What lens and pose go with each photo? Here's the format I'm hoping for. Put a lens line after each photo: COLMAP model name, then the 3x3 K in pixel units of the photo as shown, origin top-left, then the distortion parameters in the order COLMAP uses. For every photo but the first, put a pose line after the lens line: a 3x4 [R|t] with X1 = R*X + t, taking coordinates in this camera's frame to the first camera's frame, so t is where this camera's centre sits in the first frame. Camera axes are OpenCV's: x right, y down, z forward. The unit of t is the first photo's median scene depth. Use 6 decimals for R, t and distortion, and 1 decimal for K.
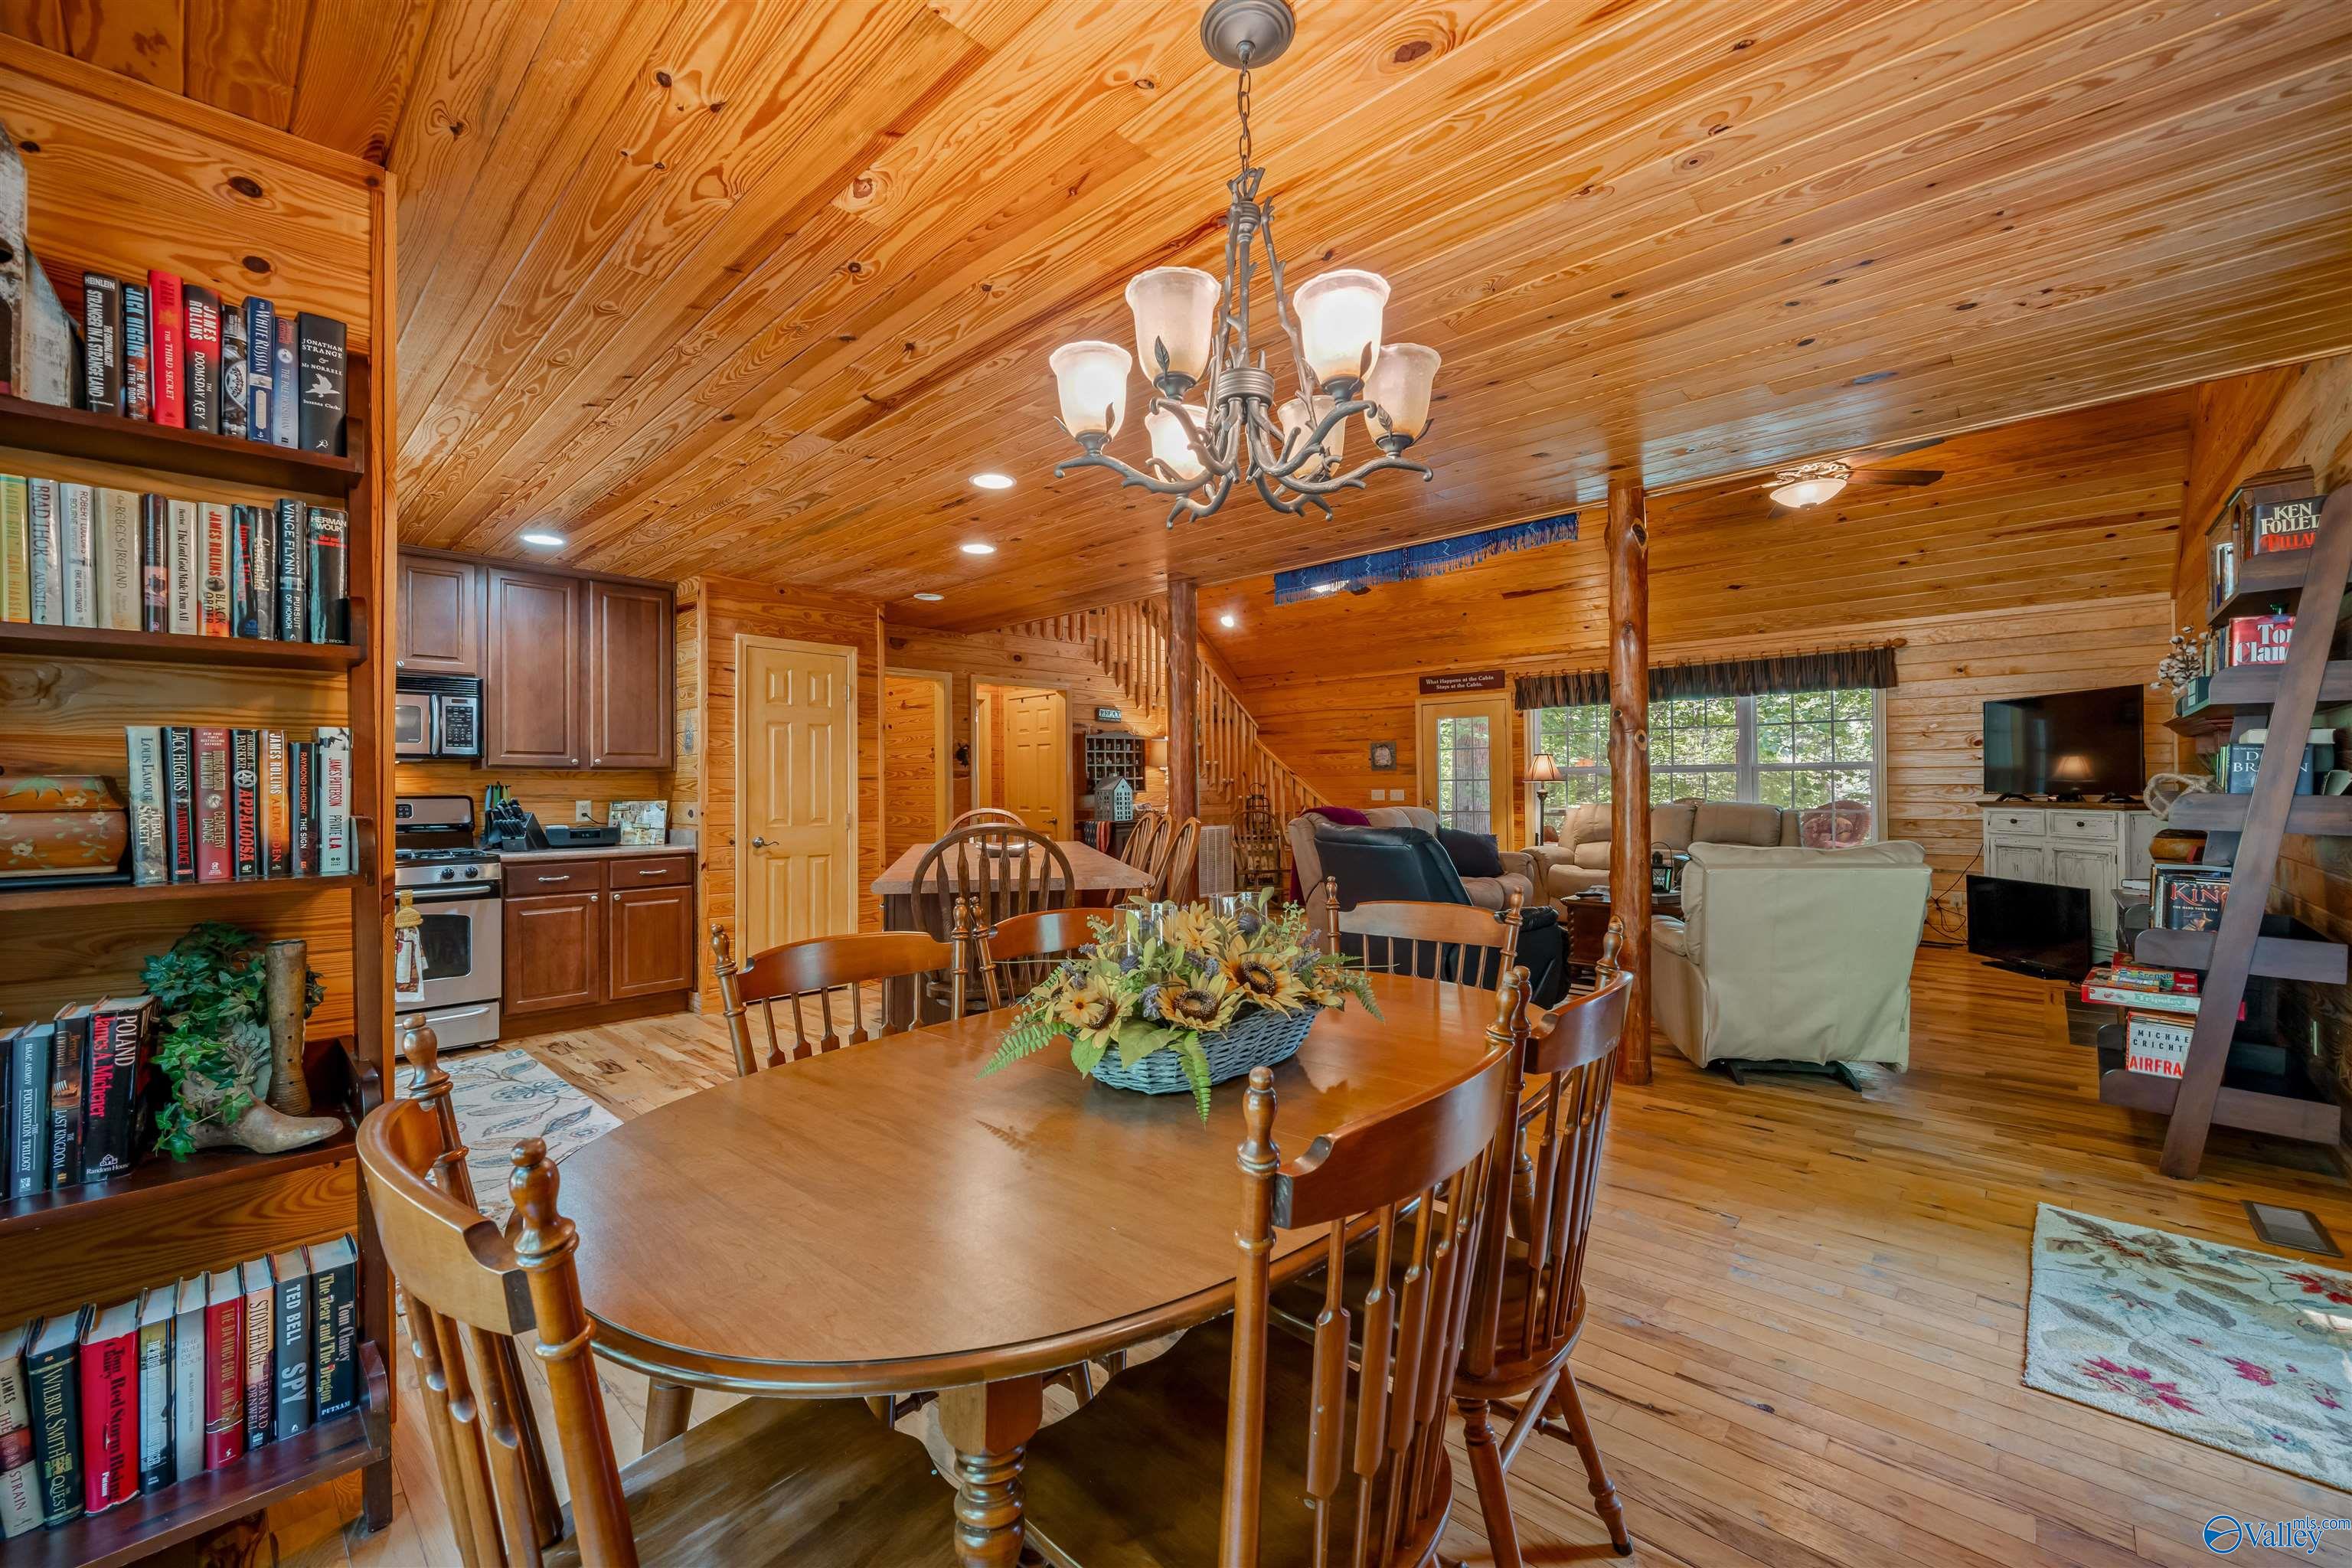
lens RADIAL K [[937.9, 0, 1167.4], [0, 937.9, 785.8], [0, 0, 1]] dist [-0.006984, 0.001010]
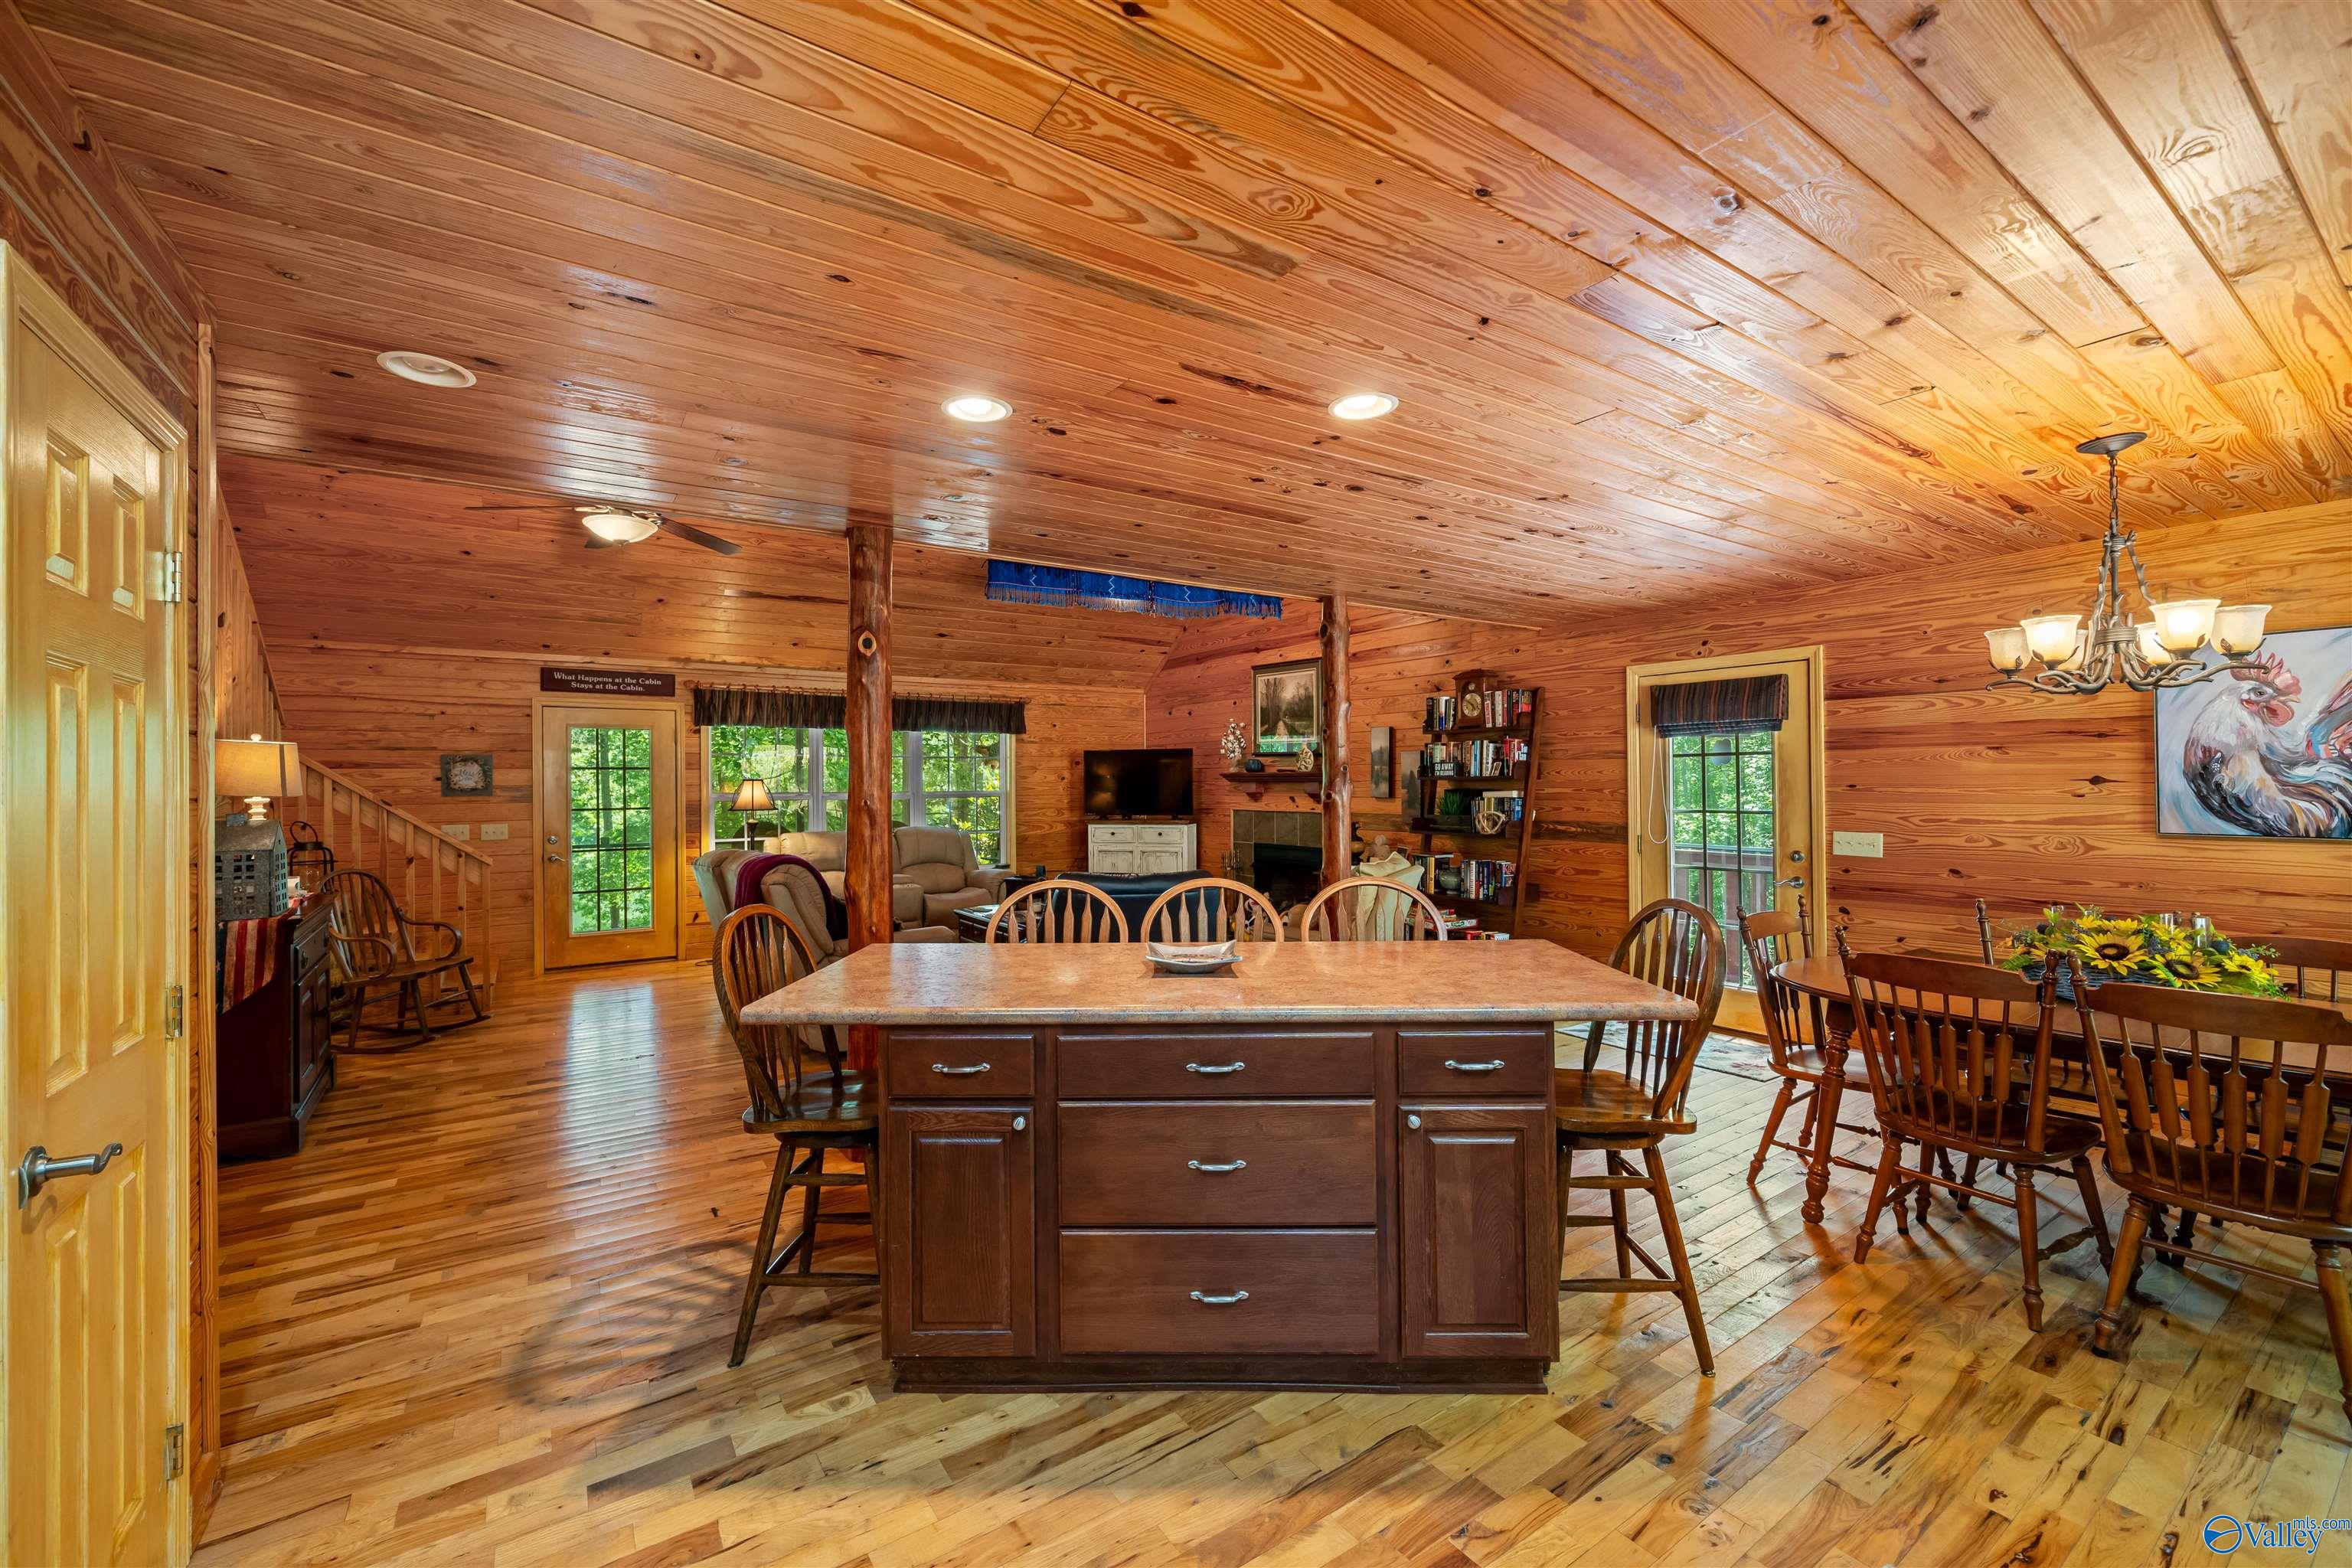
lens RADIAL K [[937.9, 0, 1172.4], [0, 937.9, 777.8], [0, 0, 1]] dist [-0.006984, 0.001010]
pose [[0.225439, 0.012046, 0.974183, -0.586355], [0.005437, 0.999892, -0.013622, -0.033739], [-0.974242, 0.008368, 0.225349, 0.663552]]
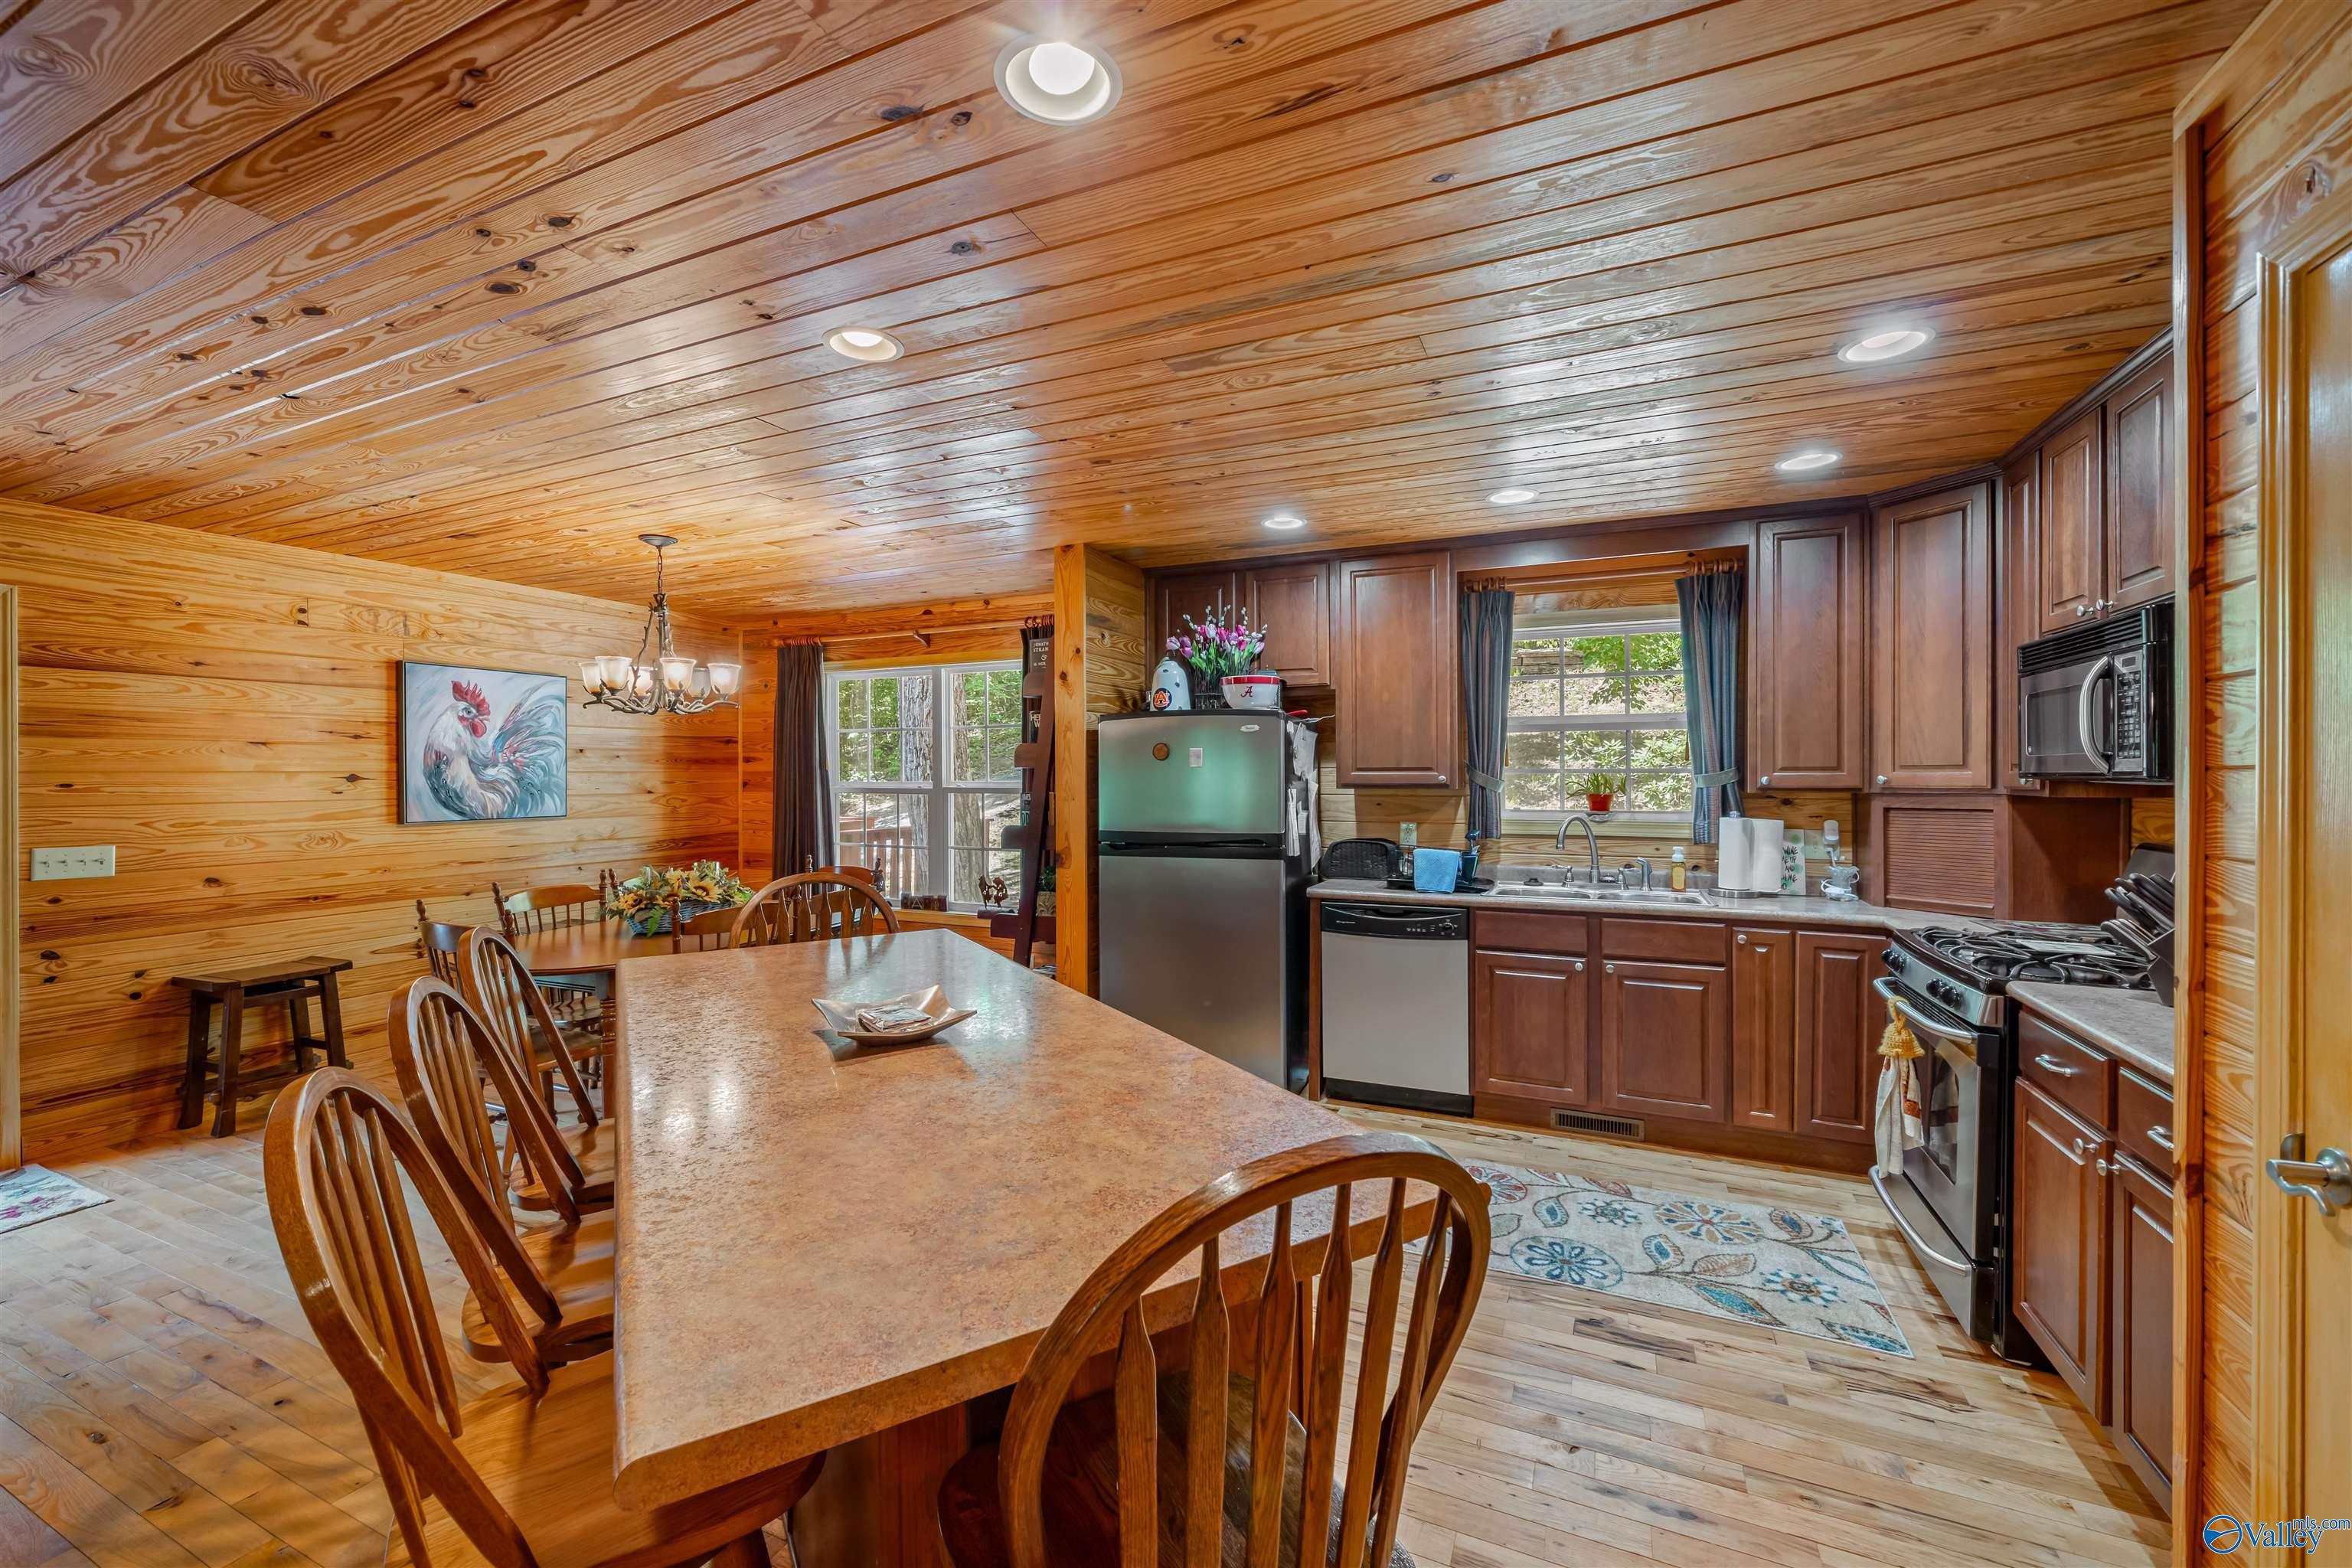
lens RADIAL K [[937.9, 0, 1172.1], [0, 937.9, 775.6], [0, 0, 1]] dist [-0.006984, 0.001010]
pose [[-0.947258, 0.013023, -0.320209, -0.119033], [0.012574, 0.999915, 0.003470, -0.033788], [0.320227, -0.000740, -0.947341, 1.100216]]
